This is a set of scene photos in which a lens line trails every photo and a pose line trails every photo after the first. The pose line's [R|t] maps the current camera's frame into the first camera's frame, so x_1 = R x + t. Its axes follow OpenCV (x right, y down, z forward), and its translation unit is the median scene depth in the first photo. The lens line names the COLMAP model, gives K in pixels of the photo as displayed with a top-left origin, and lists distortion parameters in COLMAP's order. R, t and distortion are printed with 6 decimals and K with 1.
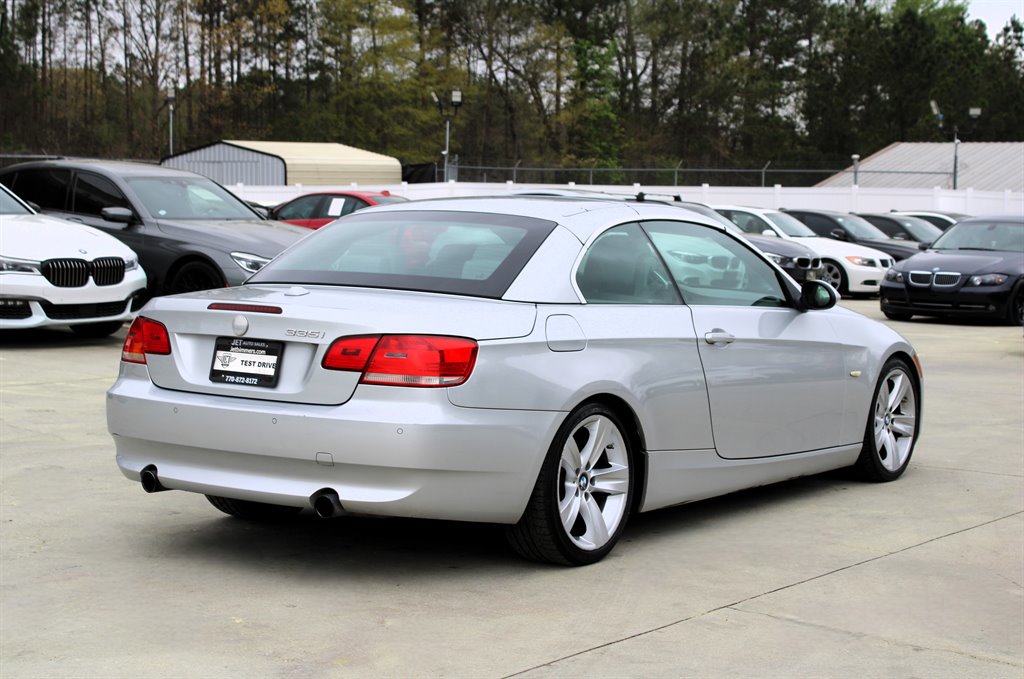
lens RADIAL K [[1887.8, 0, 509.7], [0, 1887.8, 292.8], [0, 0, 1]] dist [0.000208, 0.000000]
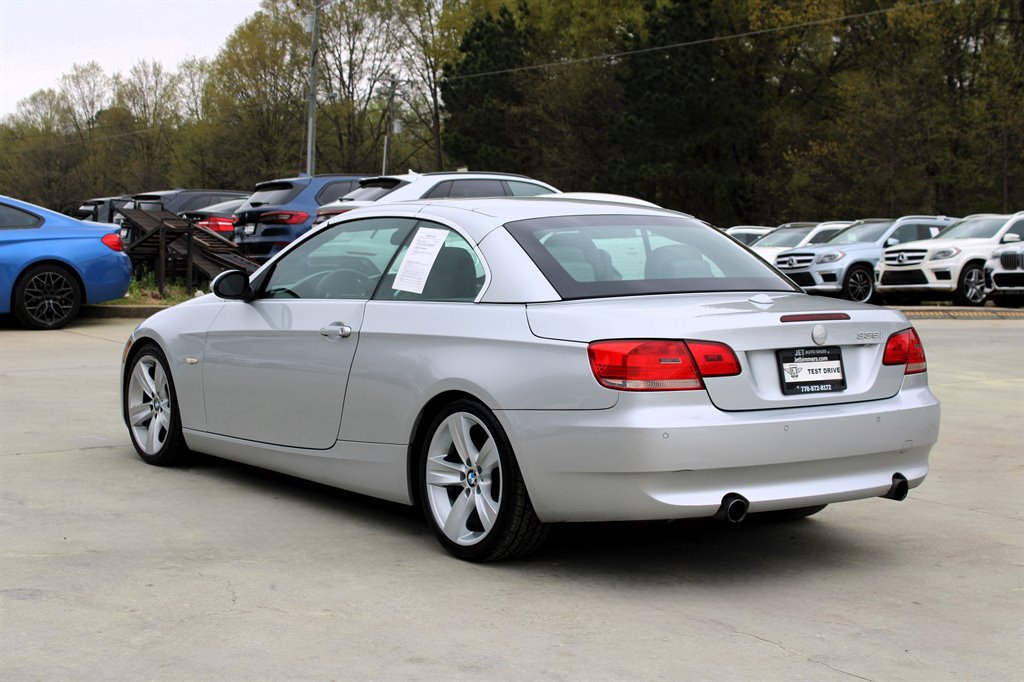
lens RADIAL K [[2011.6, 0, 547.0], [0, 2011.6, 299.2], [0, 0, 1]] dist [0.044767, 0.000000]
pose [[0.298447, -0.067960, 0.952004, -0.811175], [0.040079, 0.997474, 0.058642, -0.047503], [-0.953584, 0.020654, 0.300417, 0.540820]]
